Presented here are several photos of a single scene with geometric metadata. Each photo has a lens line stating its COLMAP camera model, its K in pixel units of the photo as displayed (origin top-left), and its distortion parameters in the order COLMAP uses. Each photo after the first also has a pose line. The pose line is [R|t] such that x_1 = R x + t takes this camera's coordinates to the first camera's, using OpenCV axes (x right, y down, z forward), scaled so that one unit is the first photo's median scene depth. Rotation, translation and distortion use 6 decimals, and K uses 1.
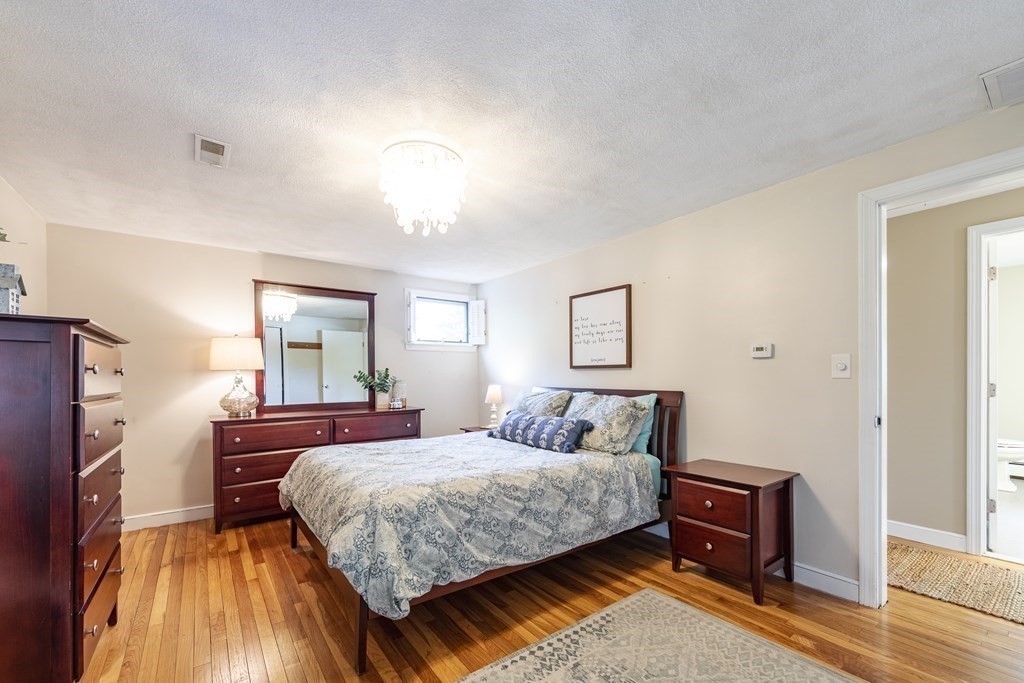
lens RADIAL K [[403.9, 0, 528.6], [0, 403.9, 375.9], [0, 0, 1]] dist [0.000271, -0.000933]
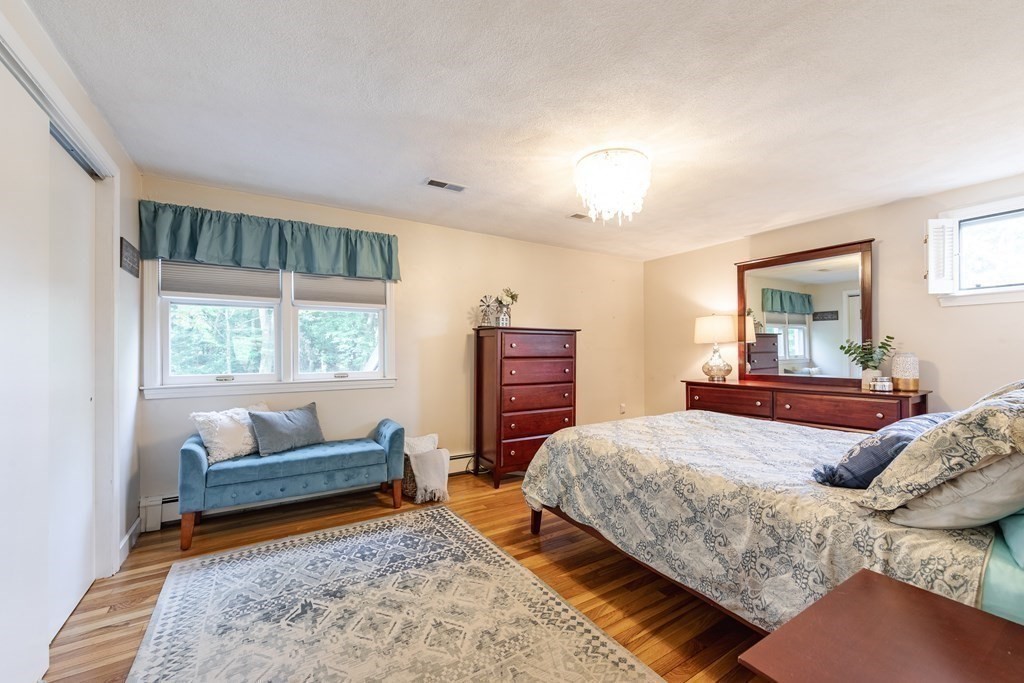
lens RADIAL K [[403.9, 0, 512.0], [0, 403.9, 347.8], [0, 0, 1]] dist [0.000271, -0.000933]
pose [[-0.078647, -0.002610, -0.996899, 0.893285], [0.005357, 0.999981, -0.003041, 0.002828], [0.996888, -0.005580, -0.078631, 0.783177]]
